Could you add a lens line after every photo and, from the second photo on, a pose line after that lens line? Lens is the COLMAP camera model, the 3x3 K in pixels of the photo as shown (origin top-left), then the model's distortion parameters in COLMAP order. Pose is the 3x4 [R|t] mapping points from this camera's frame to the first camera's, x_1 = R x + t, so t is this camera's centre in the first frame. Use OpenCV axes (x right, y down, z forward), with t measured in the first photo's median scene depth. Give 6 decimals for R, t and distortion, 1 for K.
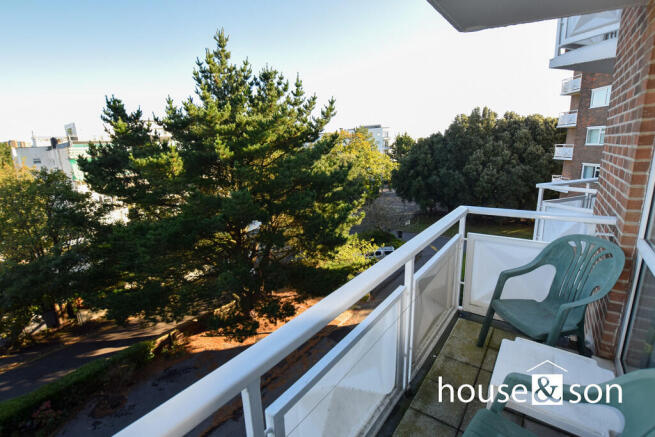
lens RADIAL K [[307.2, 0, 327.5], [0, 307.2, 218.5], [0, 0, 1]] dist [-0.016881, 0.000349]
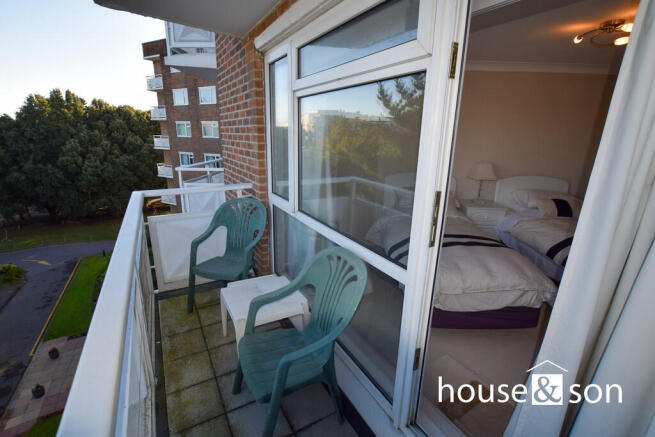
lens RADIAL K [[308.0, 0, 314.3], [0, 308.0, 219.7], [0, 0, 1]] dist [-0.008703, 0.000577]
pose [[0.413650, -0.204078, 0.887269, -0.152395], [0.179561, 0.973699, 0.140245, 0.008205], [-0.892553, 0.101307, 0.439415, 0.043844]]
